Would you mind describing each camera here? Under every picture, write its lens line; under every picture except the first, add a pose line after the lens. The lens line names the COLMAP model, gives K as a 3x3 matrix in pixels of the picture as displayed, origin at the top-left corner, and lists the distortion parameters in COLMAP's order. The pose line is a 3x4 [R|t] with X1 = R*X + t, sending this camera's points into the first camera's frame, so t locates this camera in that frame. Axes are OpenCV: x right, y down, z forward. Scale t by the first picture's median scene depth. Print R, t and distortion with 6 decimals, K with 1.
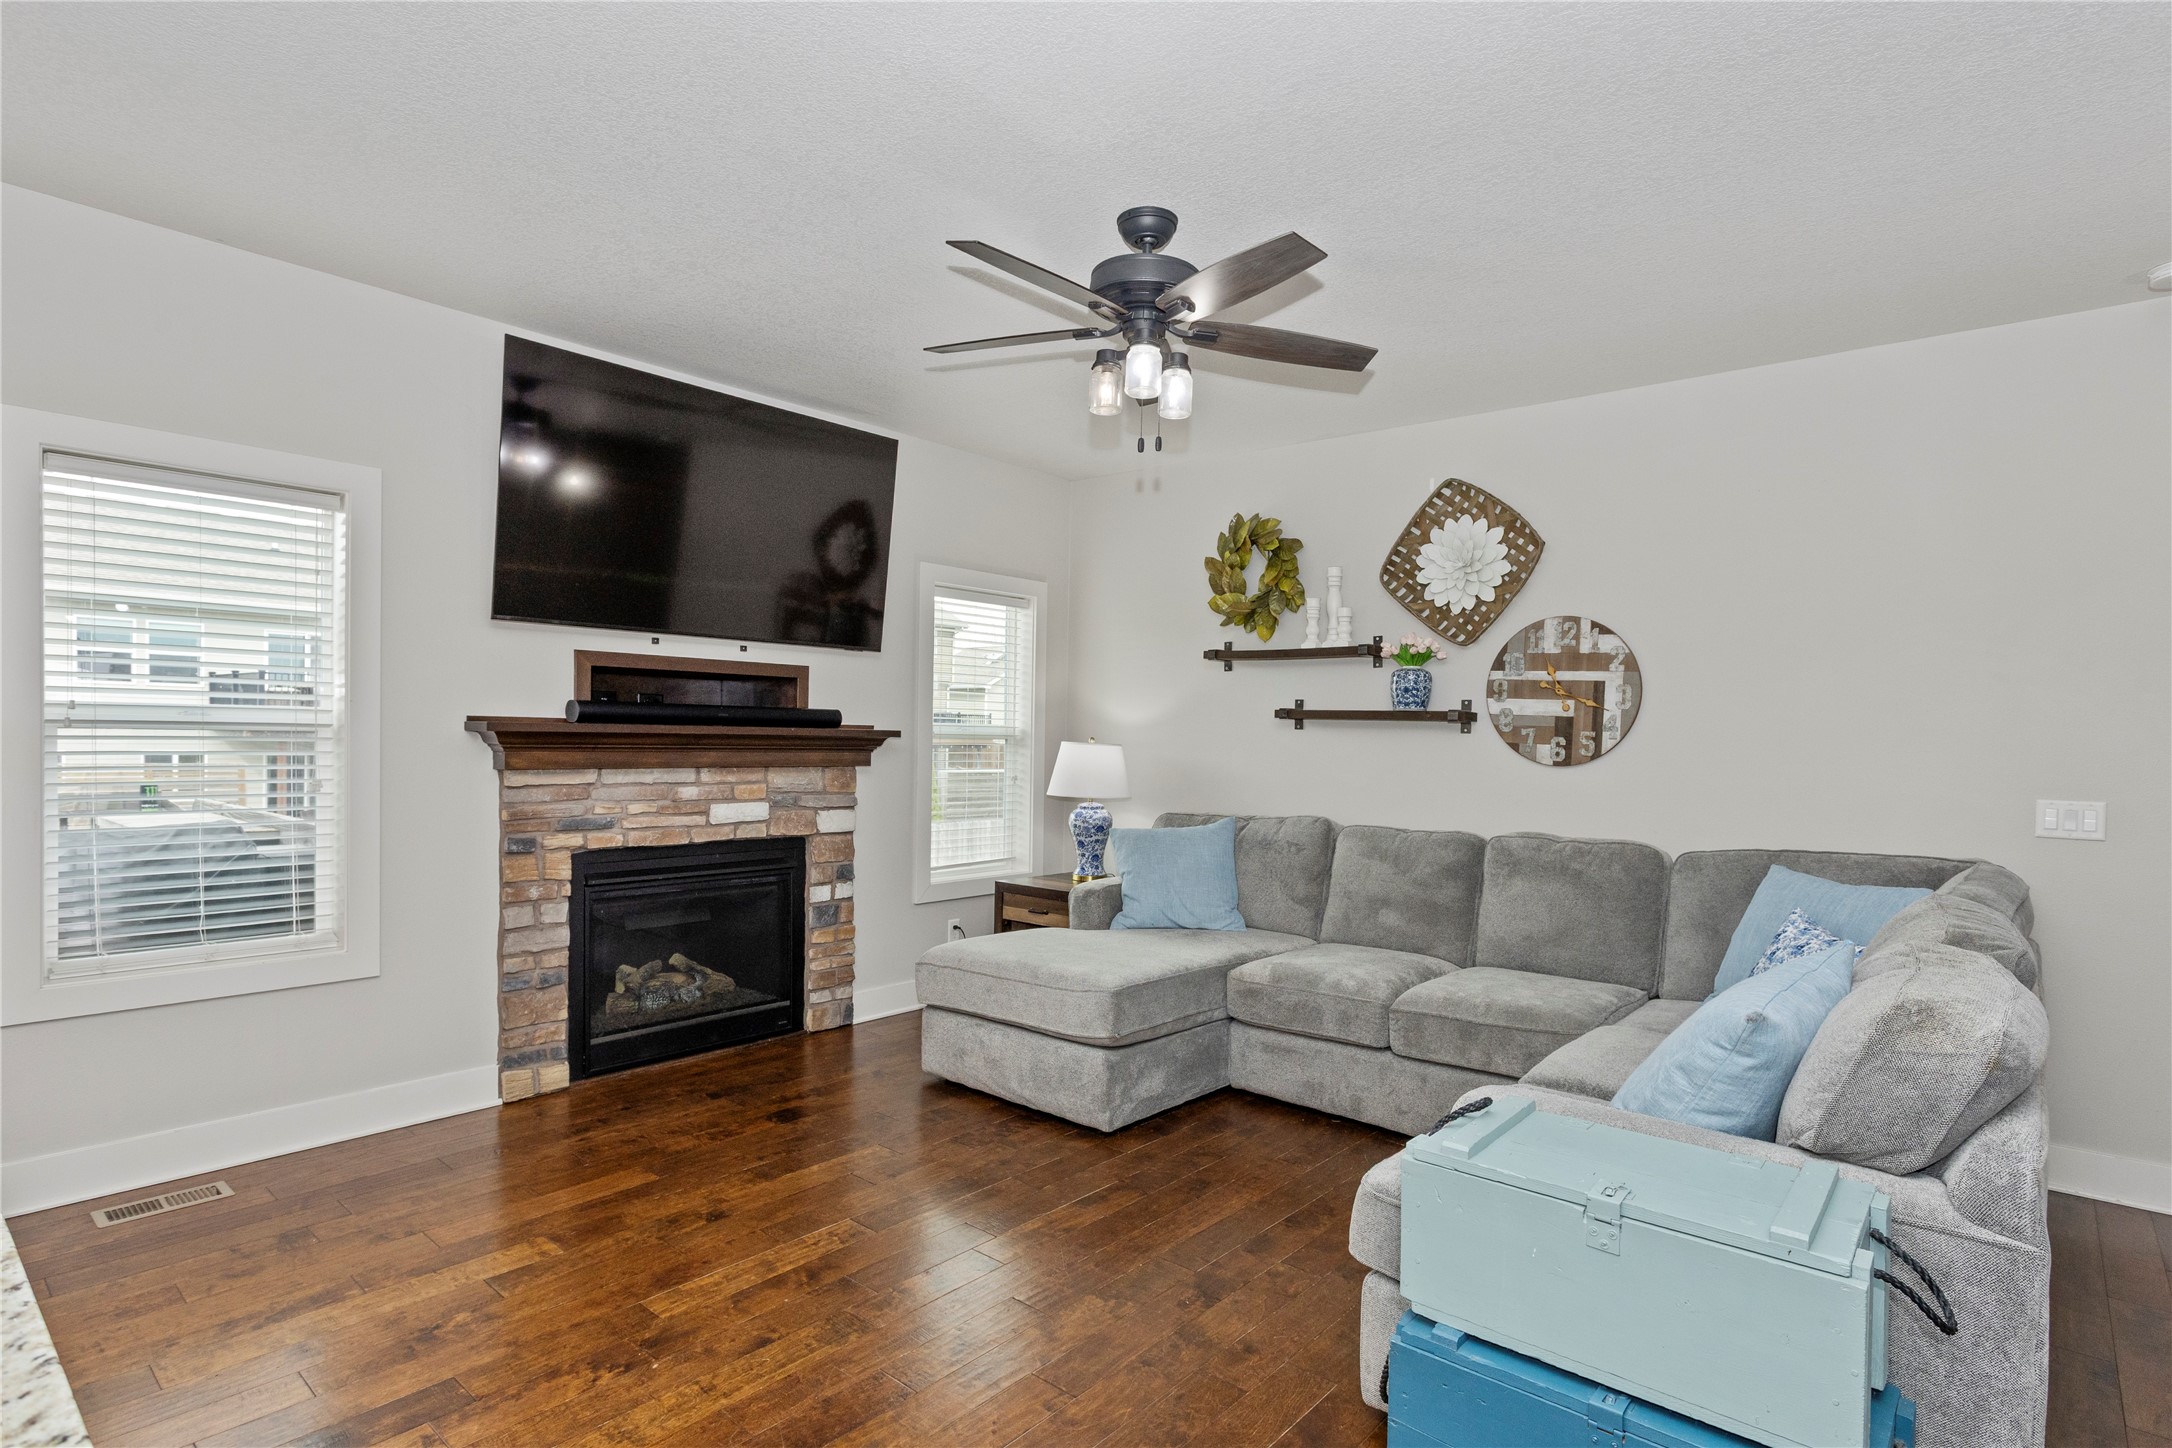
lens RADIAL K [[1067.5, 0, 1078.0], [0, 1067.5, 731.3], [0, 0, 1]] dist [-0.017620, 0.007923]
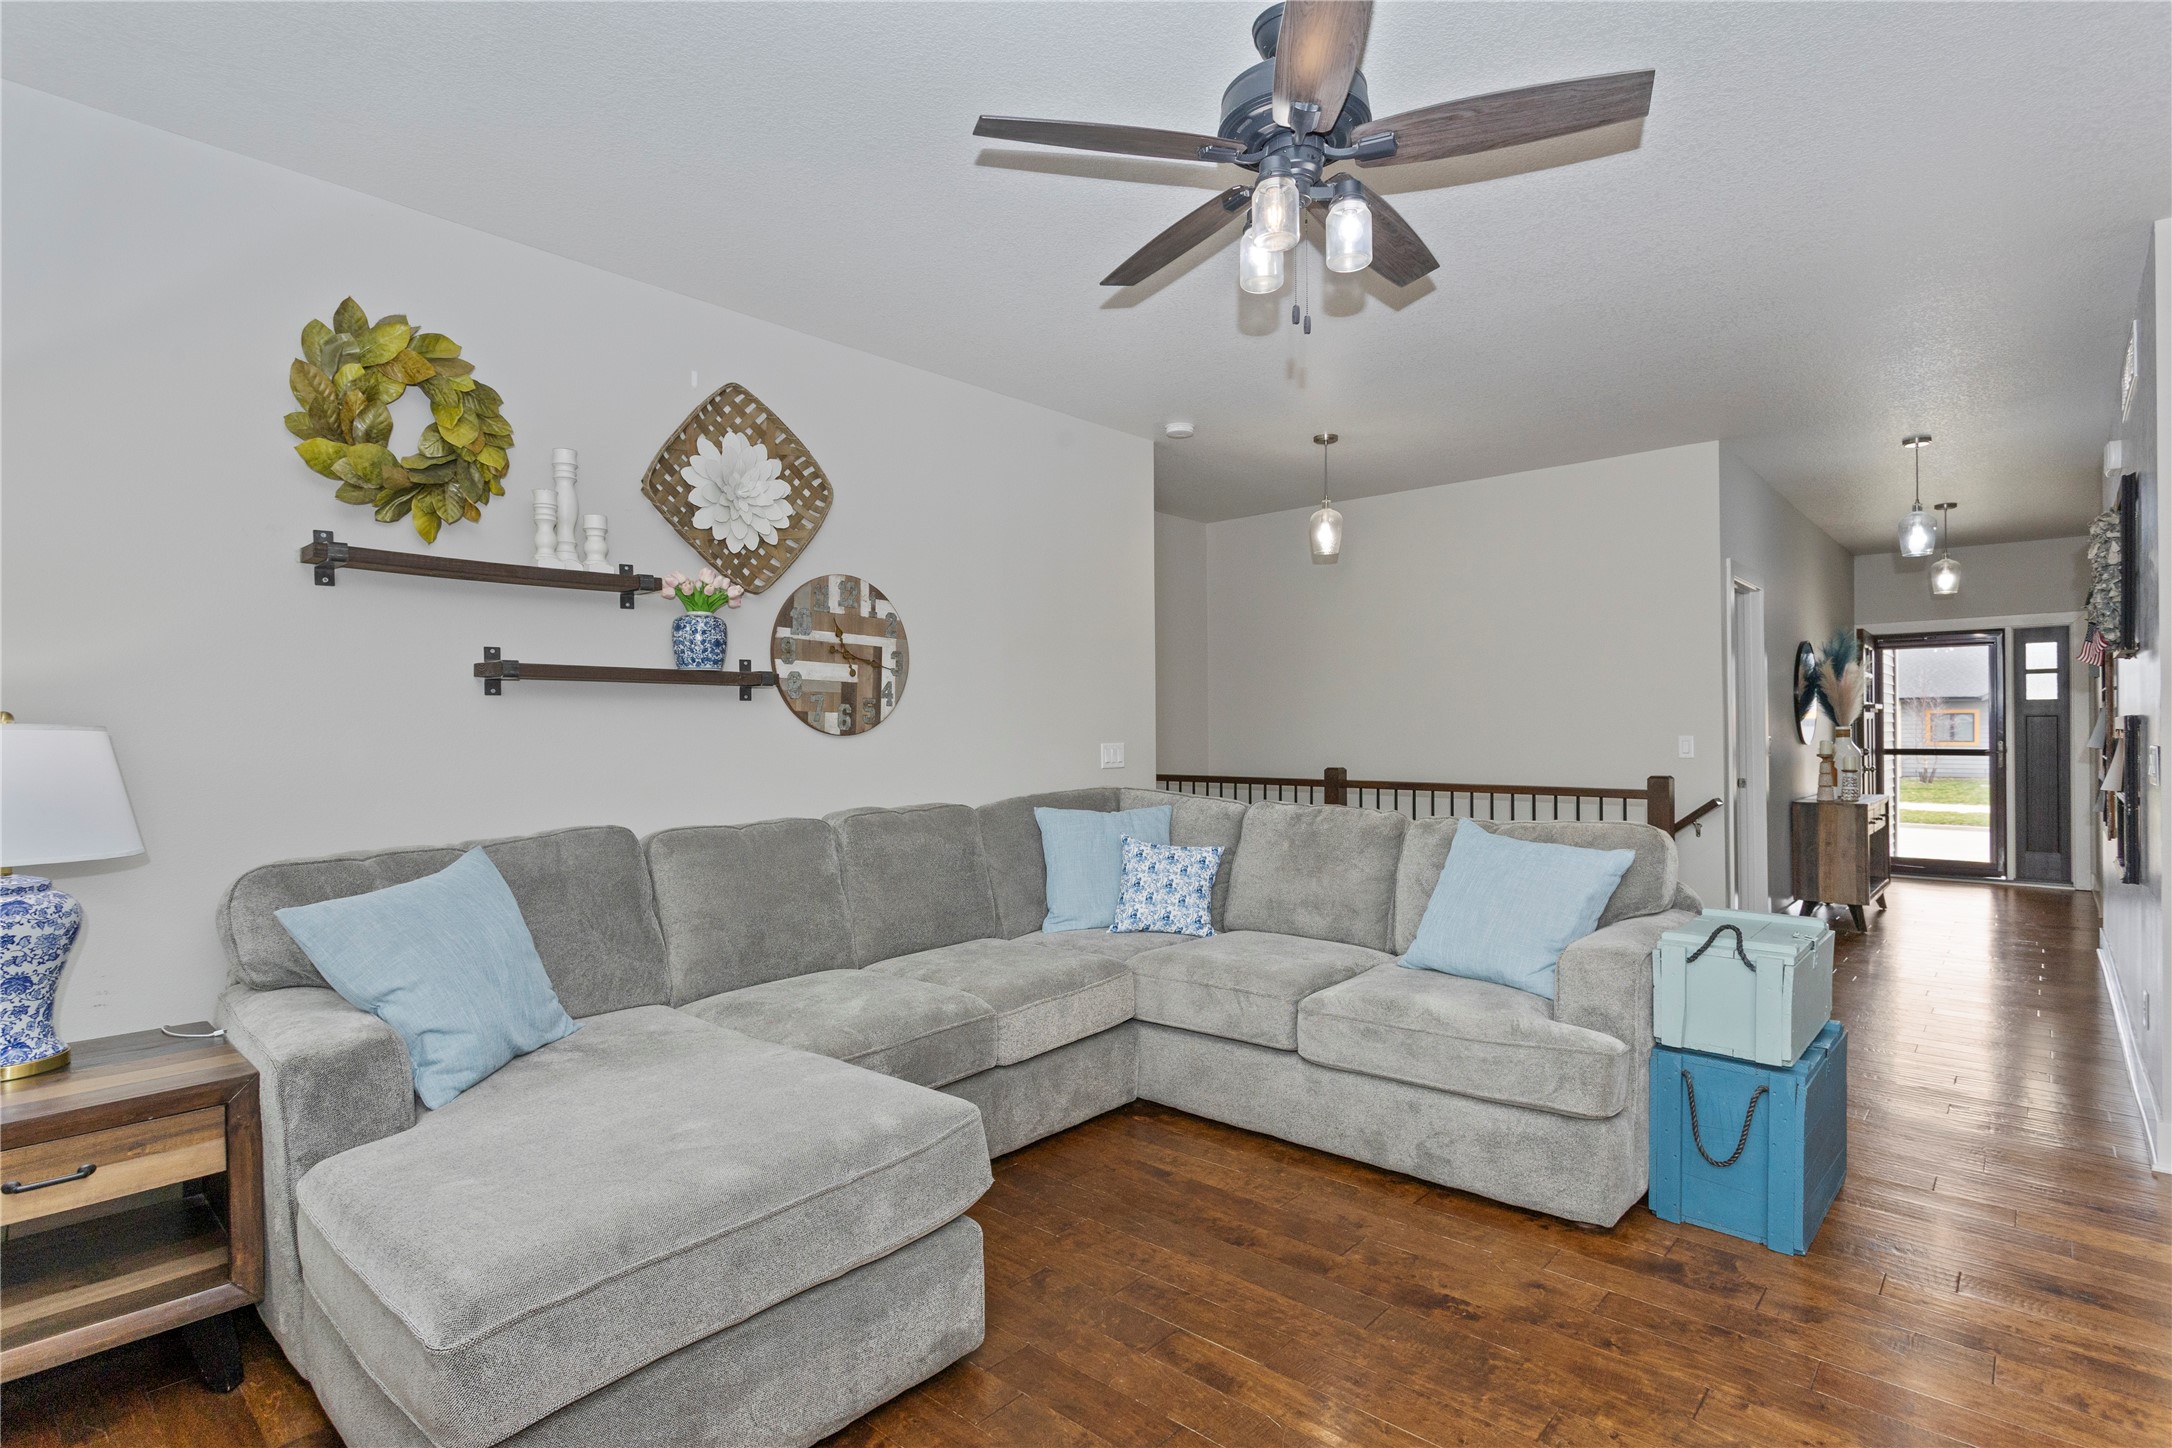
lens RADIAL K [[1067.5, 0, 1076.8], [0, 1067.5, 732.1], [0, 0, 1]] dist [-0.017620, 0.007923]
pose [[0.049702, -0.024984, 0.998452, -0.451573], [0.008809, 0.999659, 0.024575, 0.008293], [-0.998725, 0.007574, 0.049905, 0.718734]]
